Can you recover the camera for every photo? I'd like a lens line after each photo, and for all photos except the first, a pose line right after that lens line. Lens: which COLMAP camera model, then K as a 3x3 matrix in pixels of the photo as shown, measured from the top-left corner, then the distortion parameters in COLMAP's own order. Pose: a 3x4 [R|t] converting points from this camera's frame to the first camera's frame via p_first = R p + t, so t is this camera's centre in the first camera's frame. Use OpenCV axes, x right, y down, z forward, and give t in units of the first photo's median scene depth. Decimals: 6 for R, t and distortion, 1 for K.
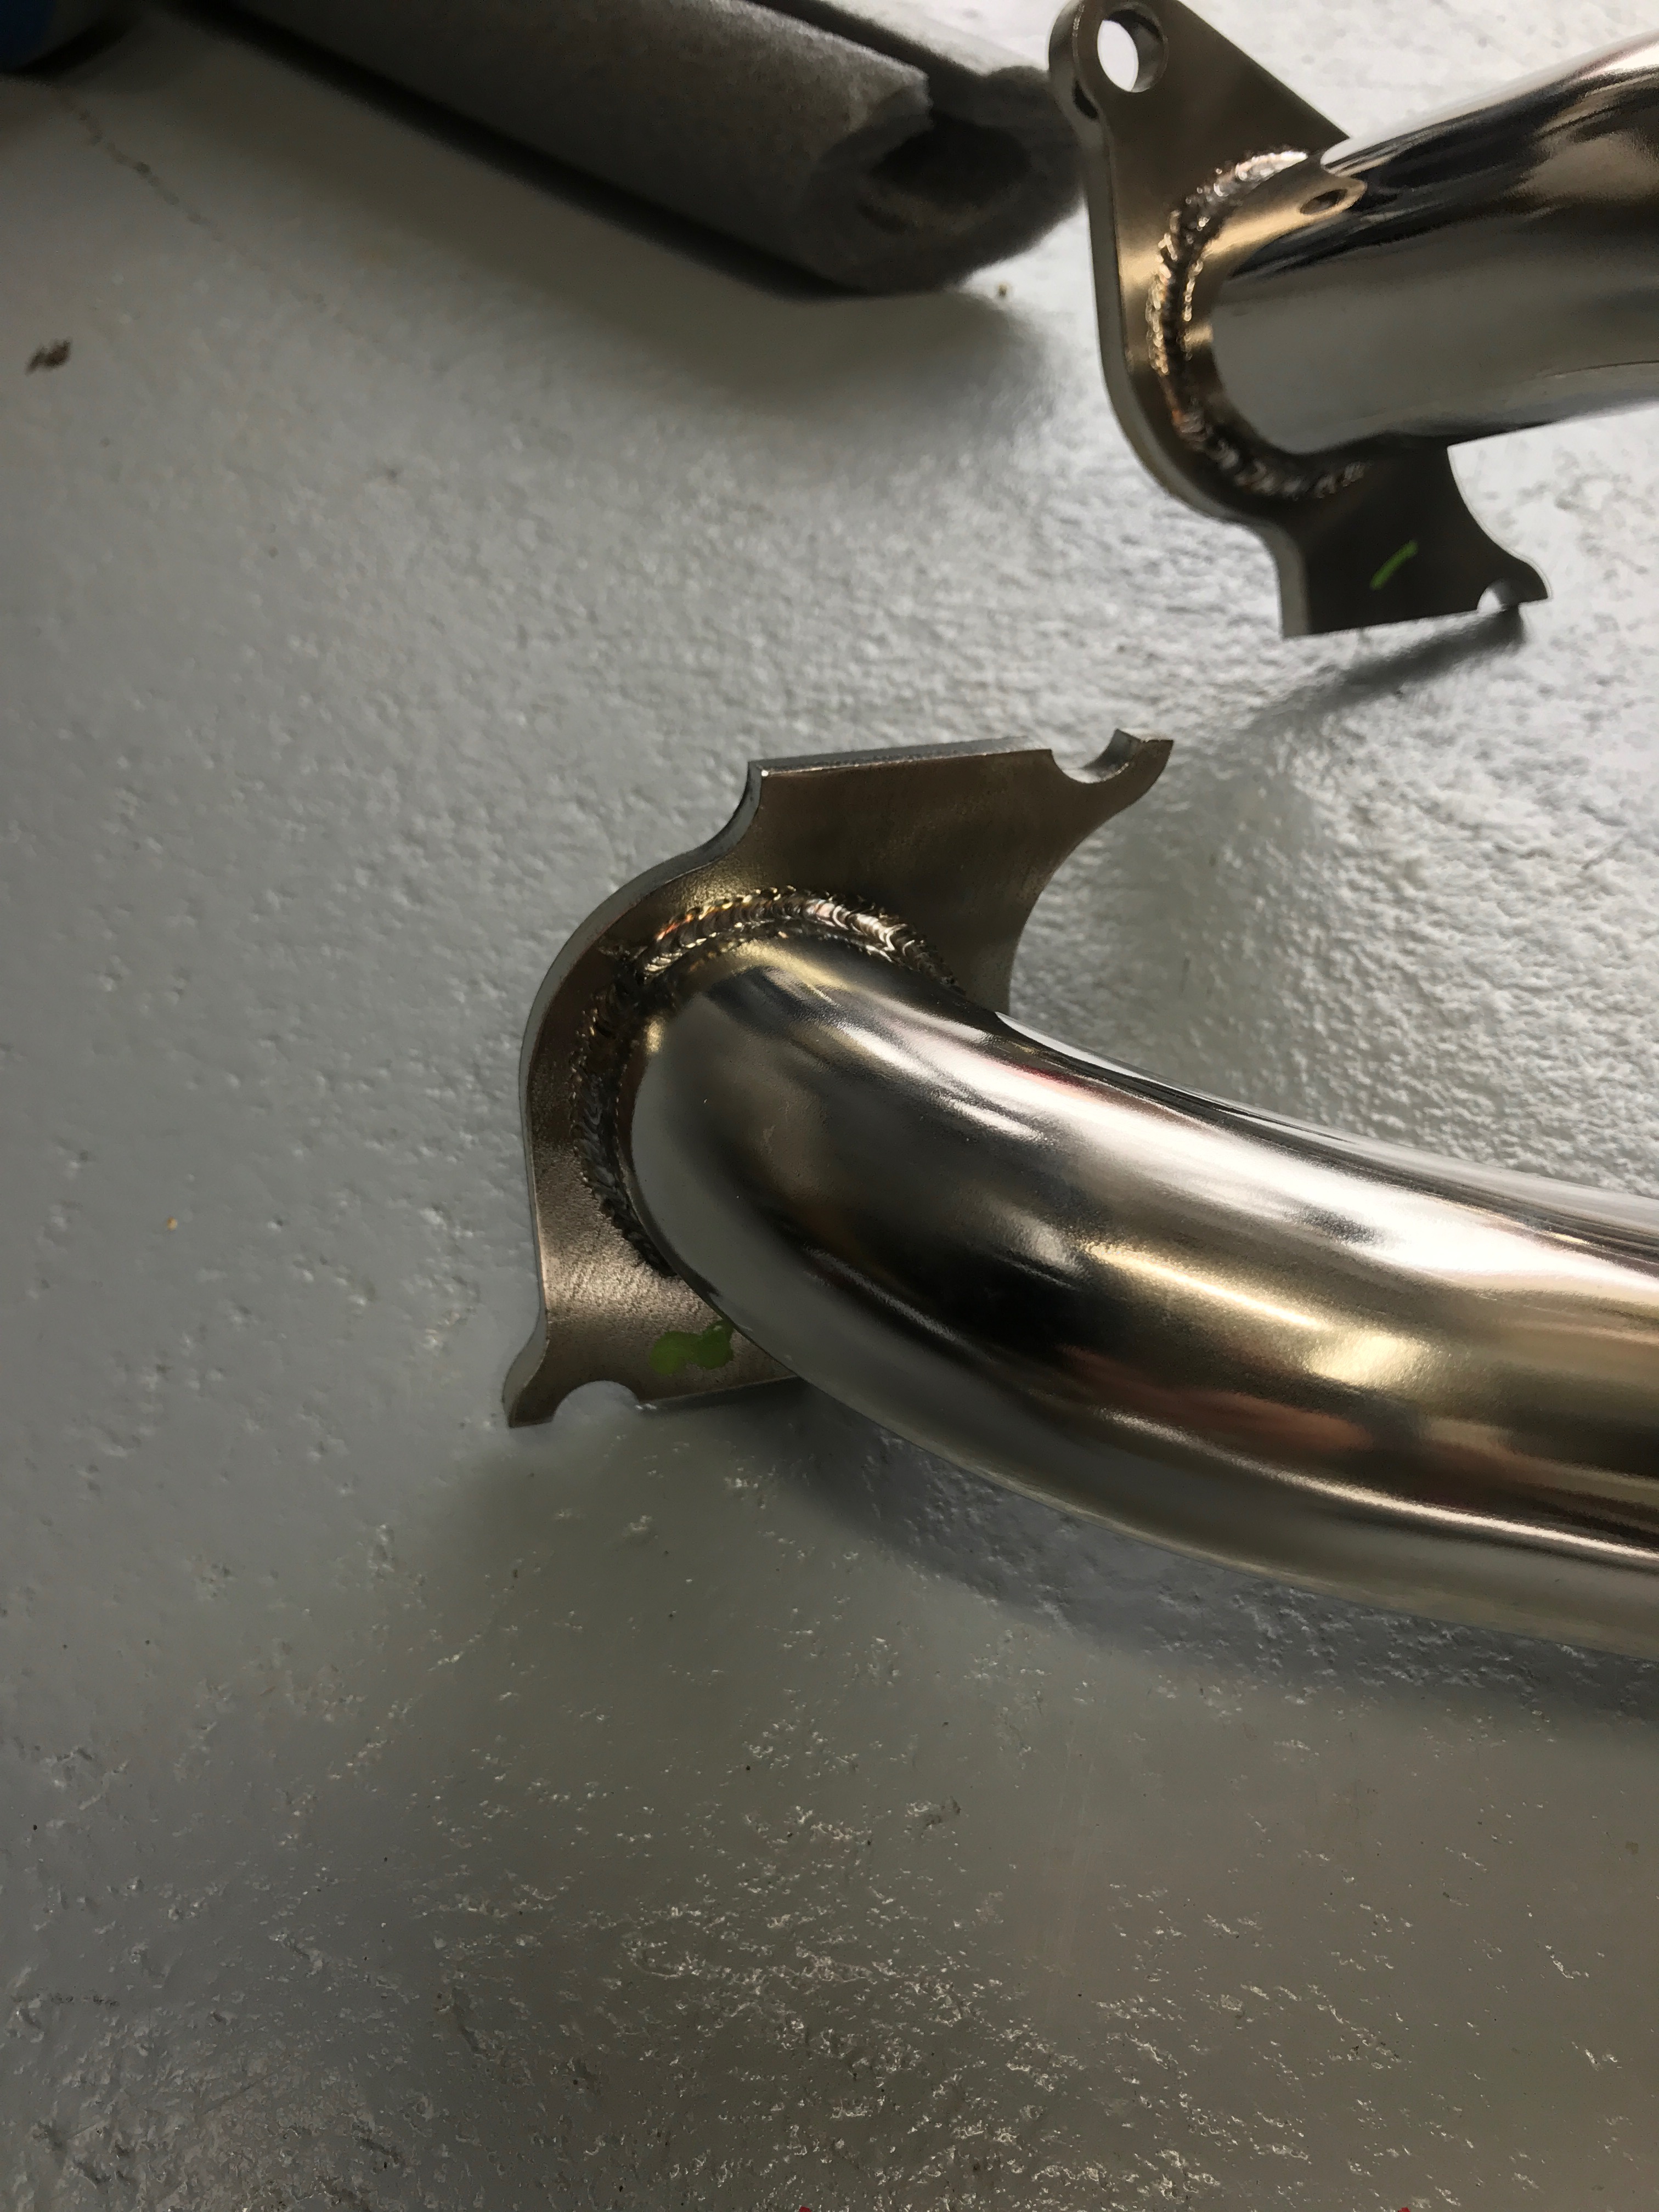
lens RADIAL K [[1848.3, 0, 830.6], [0, 1848.3, 1117.9], [0, 0, 1]] dist [0.001089, -0.025714]
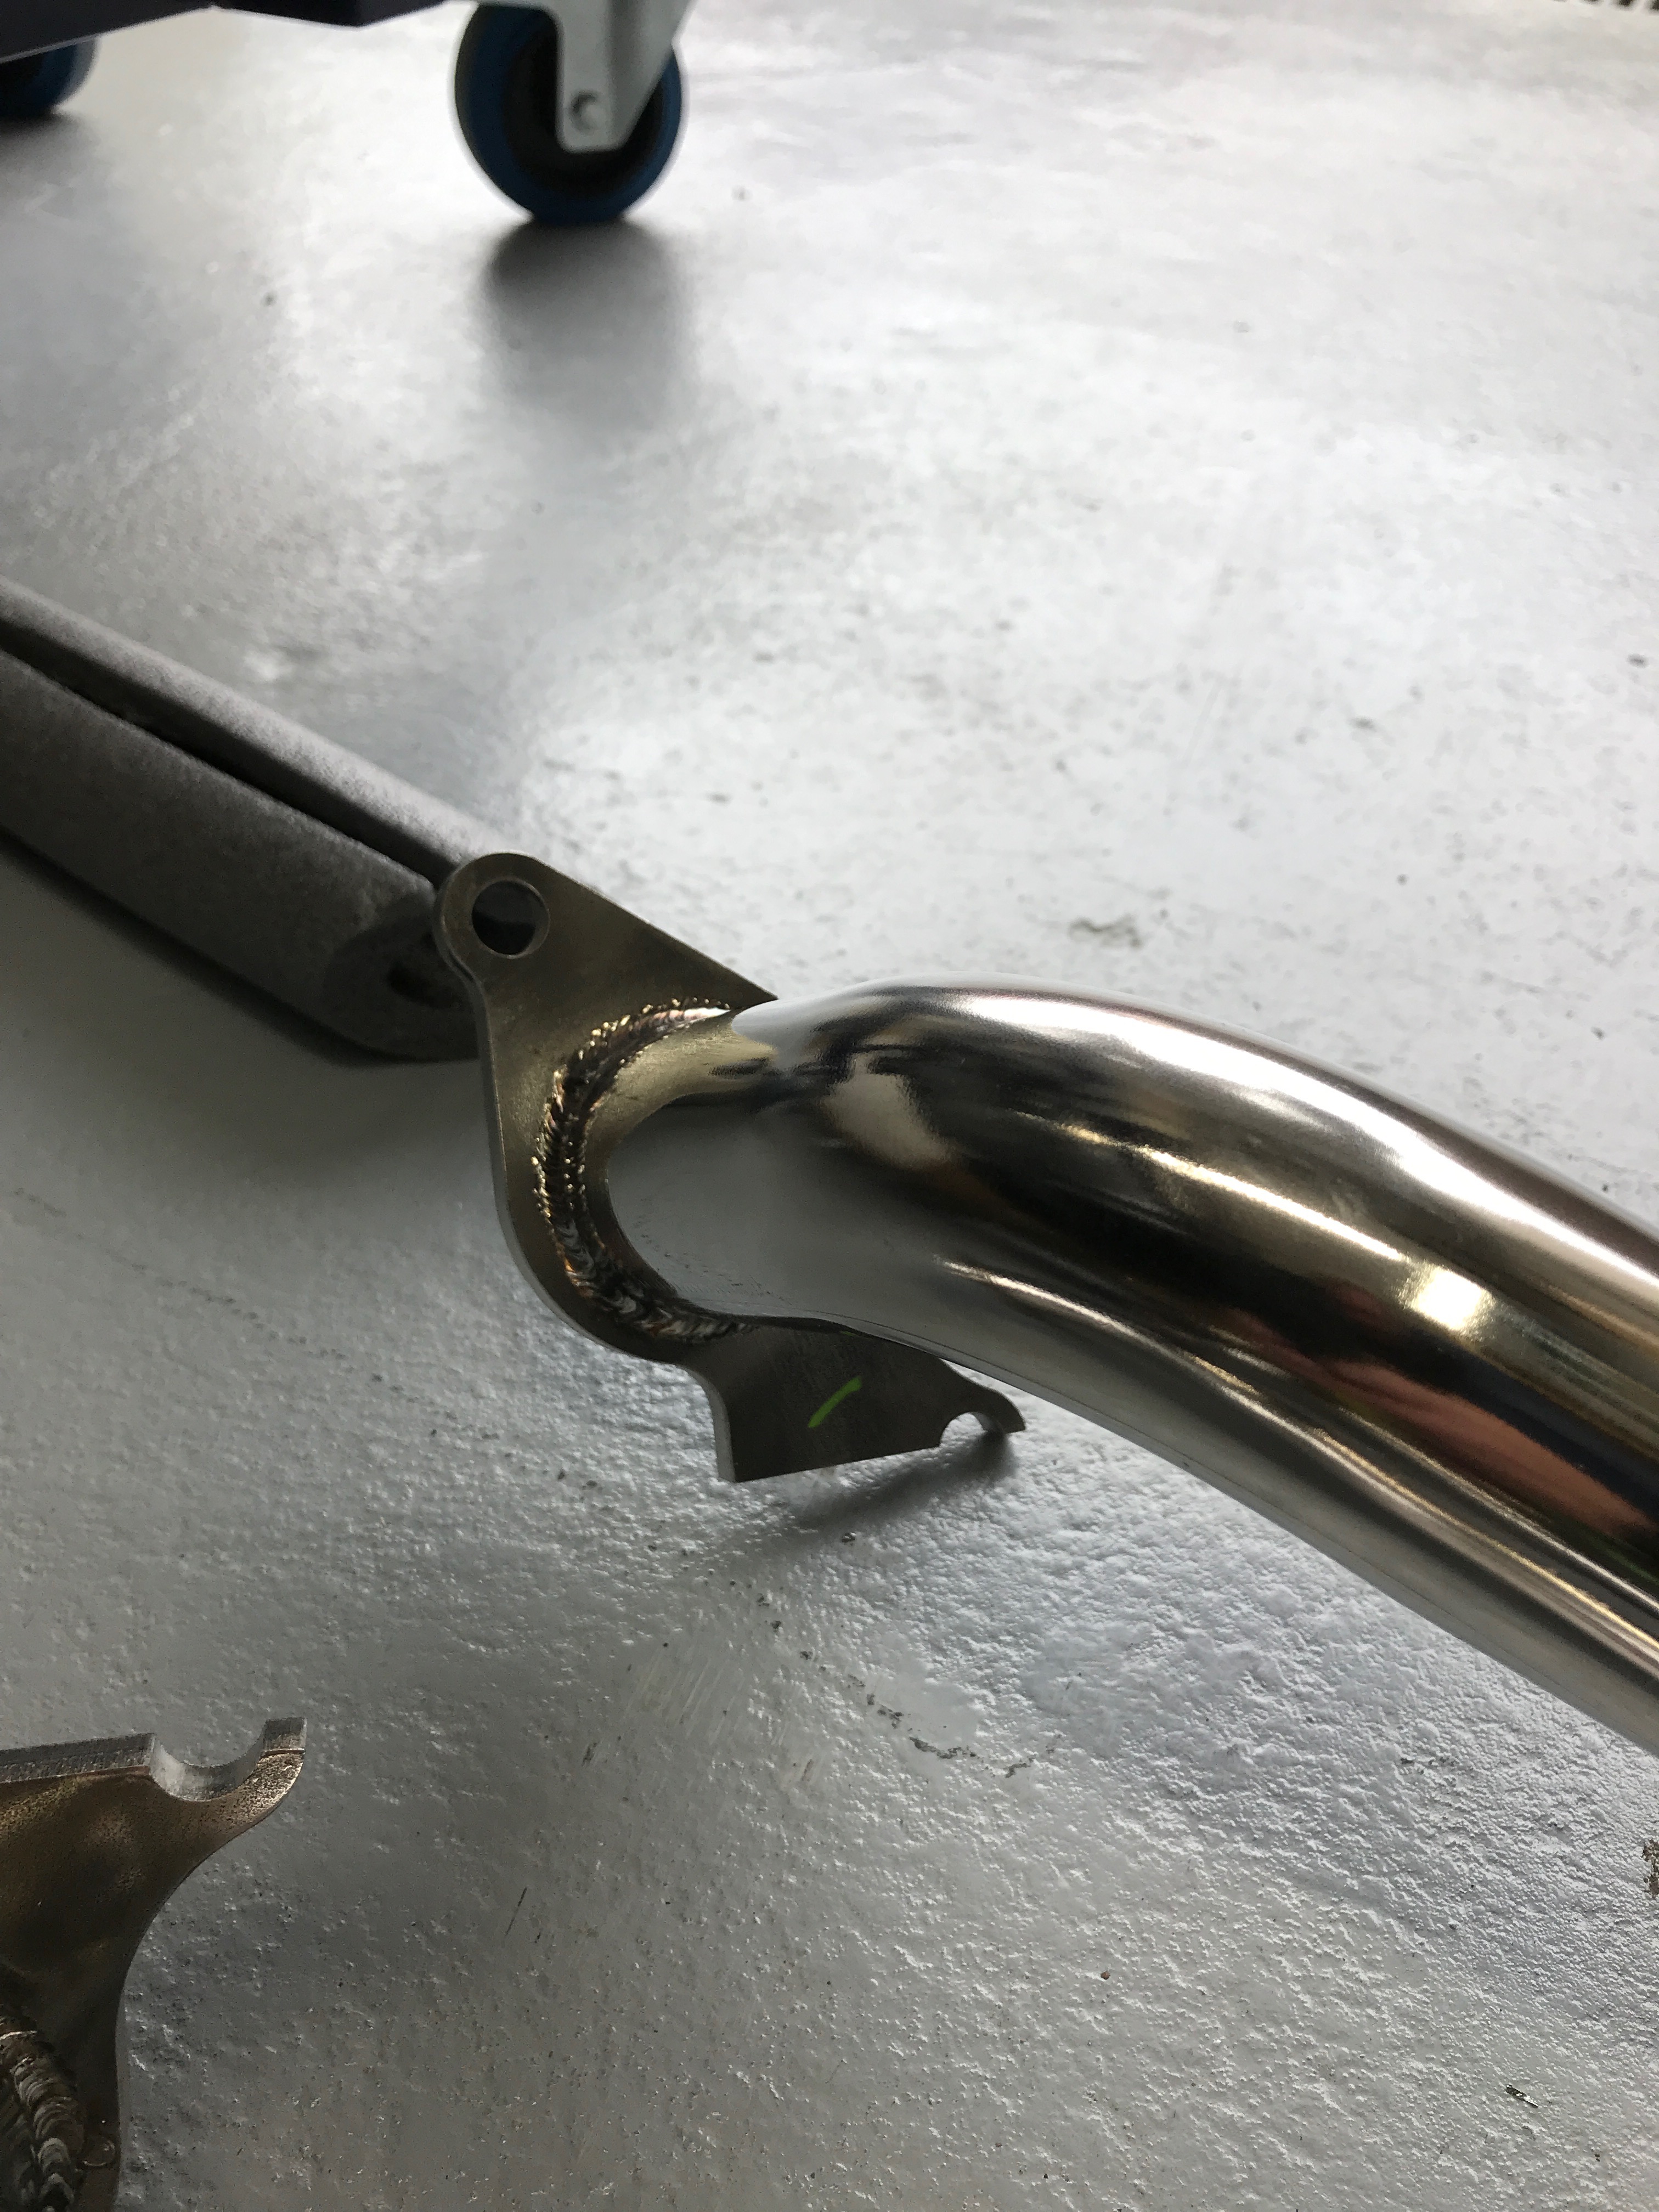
lens RADIAL K [[1848.3, 0, 835.0], [0, 1848.3, 1104.3], [0, 0, 1]] dist [0.001089, -0.025714]
pose [[0.999785, 0.019851, -0.005943, 0.301498], [-0.020721, 0.959558, -0.280747, -0.178697], [0.000129, 0.280810, 0.959763, 0.060172]]
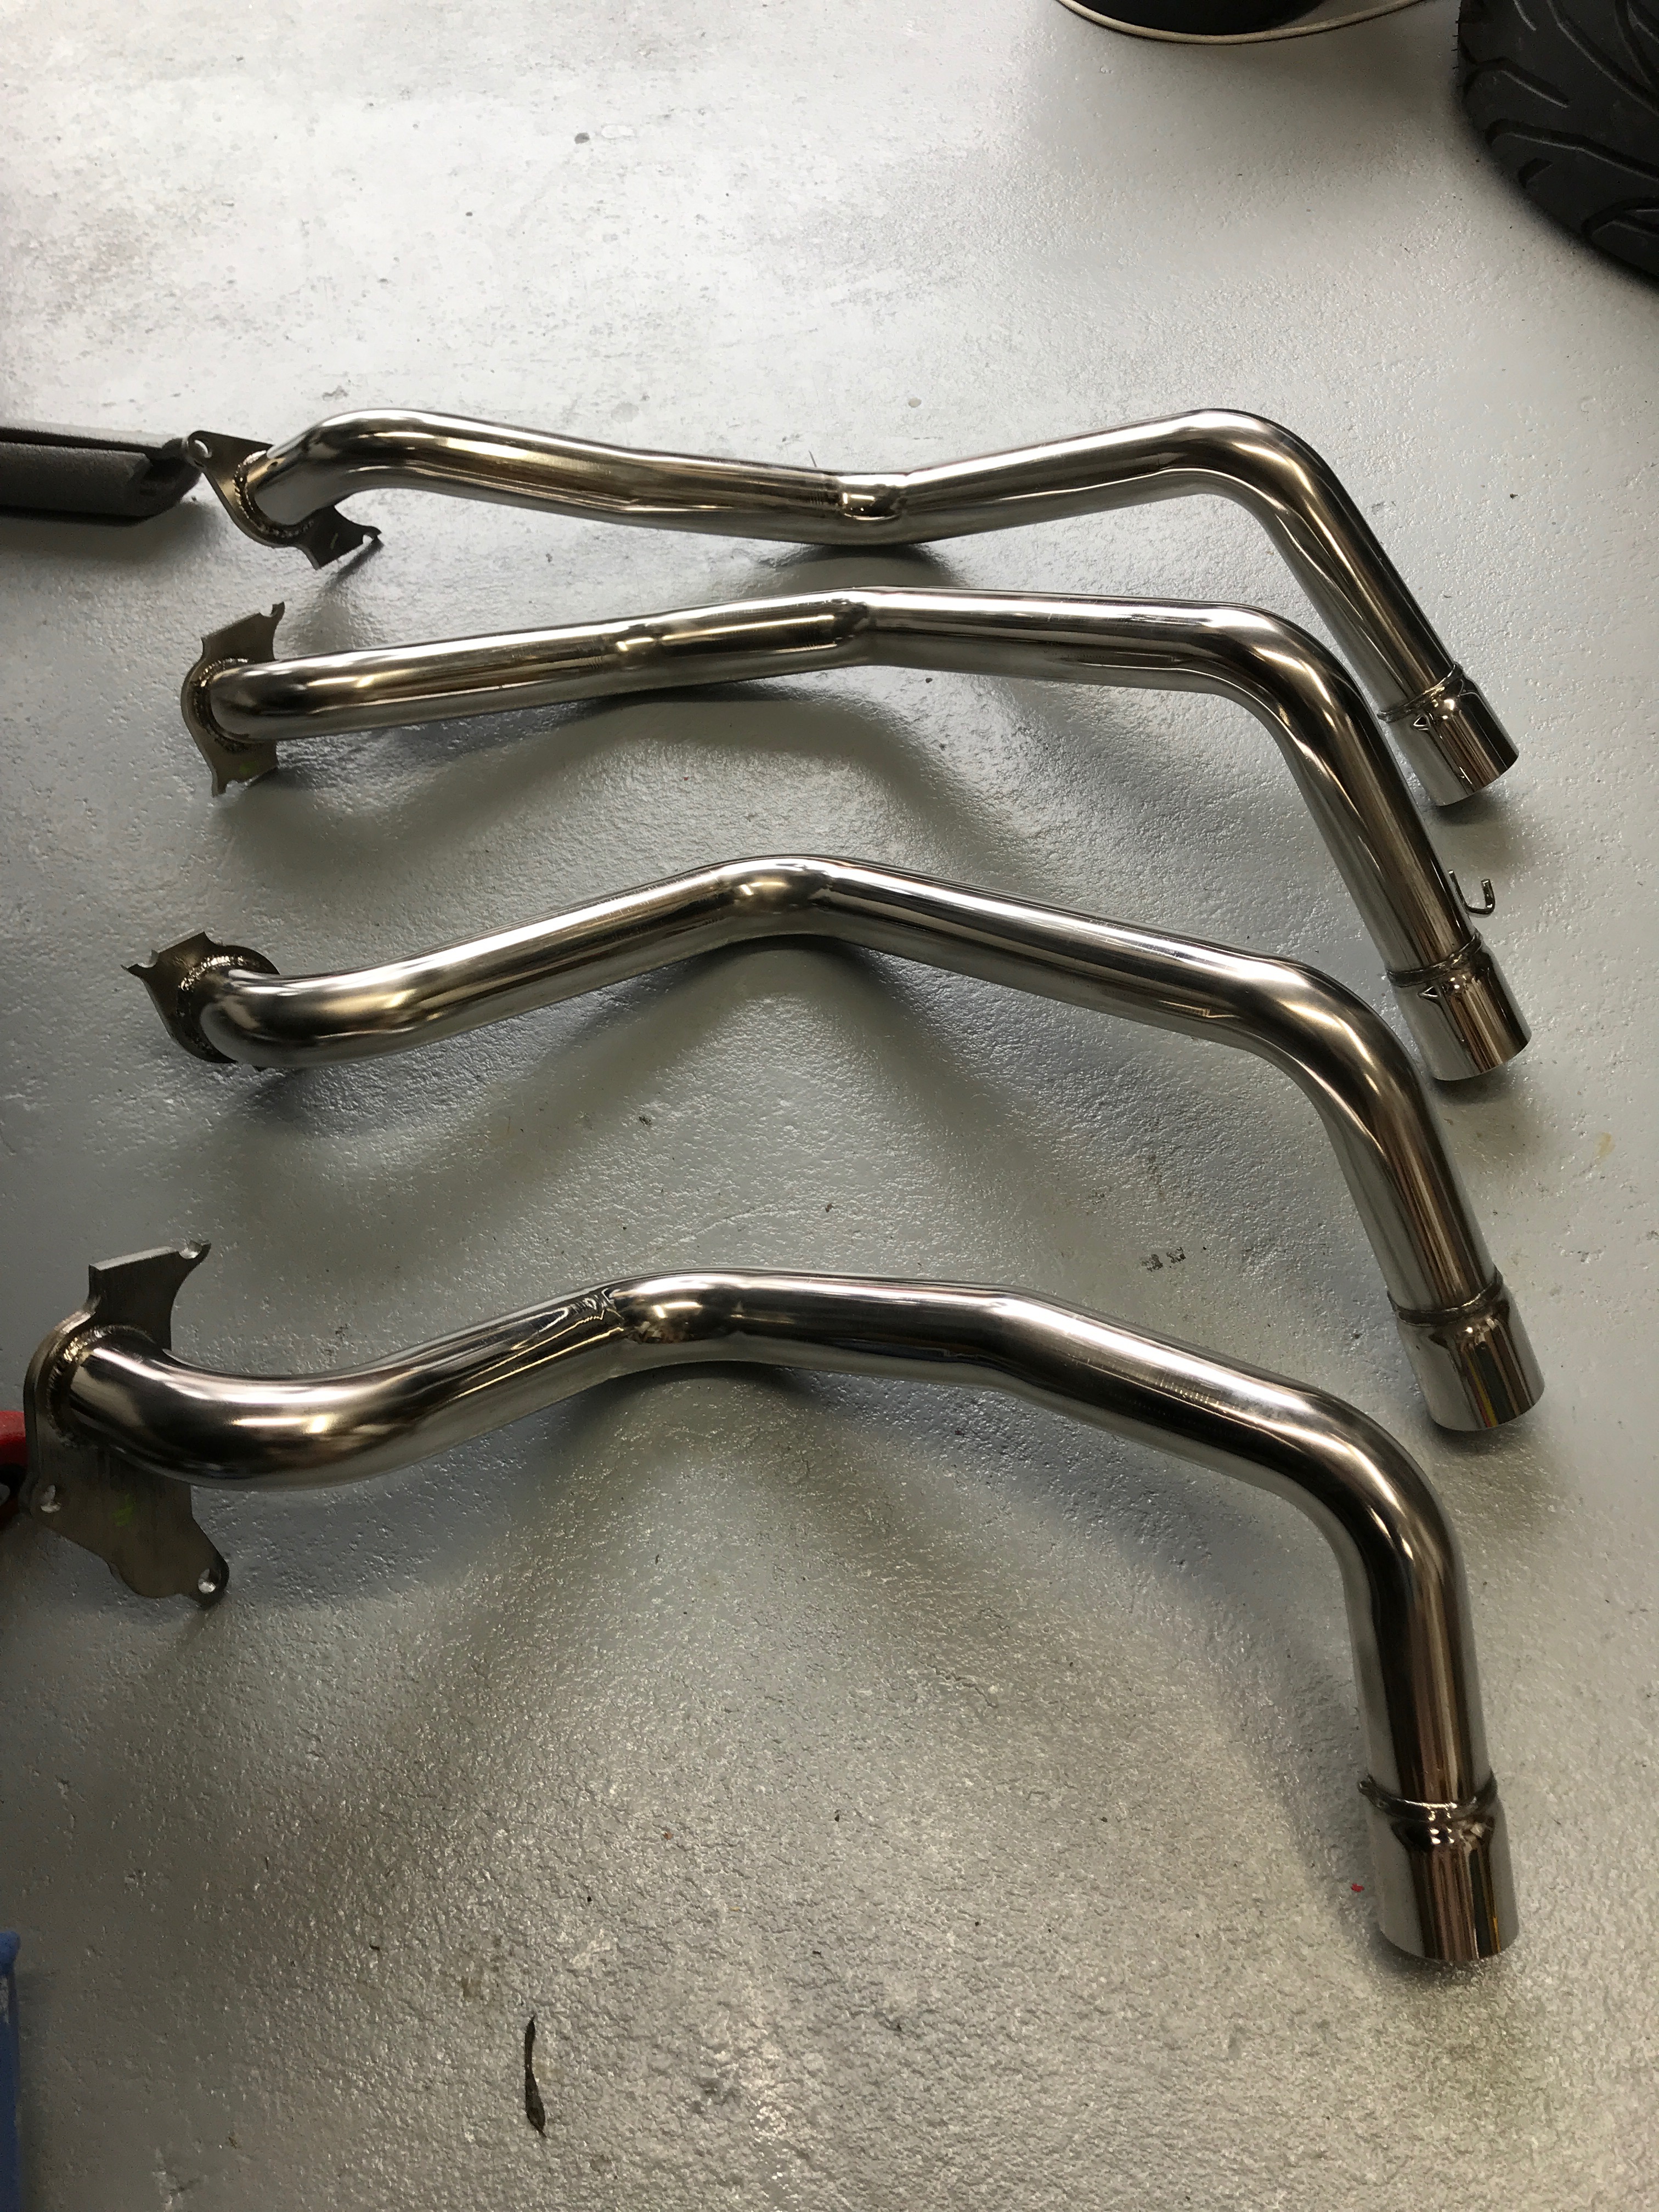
lens RADIAL K [[1848.3, 0, 829.3], [0, 1848.3, 1109.4], [0, 0, 1]] dist [0.001089, -0.025714]
pose [[0.864780, -0.437487, 0.246499, -0.239584], [0.430873, 0.898571, 0.083174, 0.821750], [-0.257884, 0.034282, 0.965567, -2.720816]]
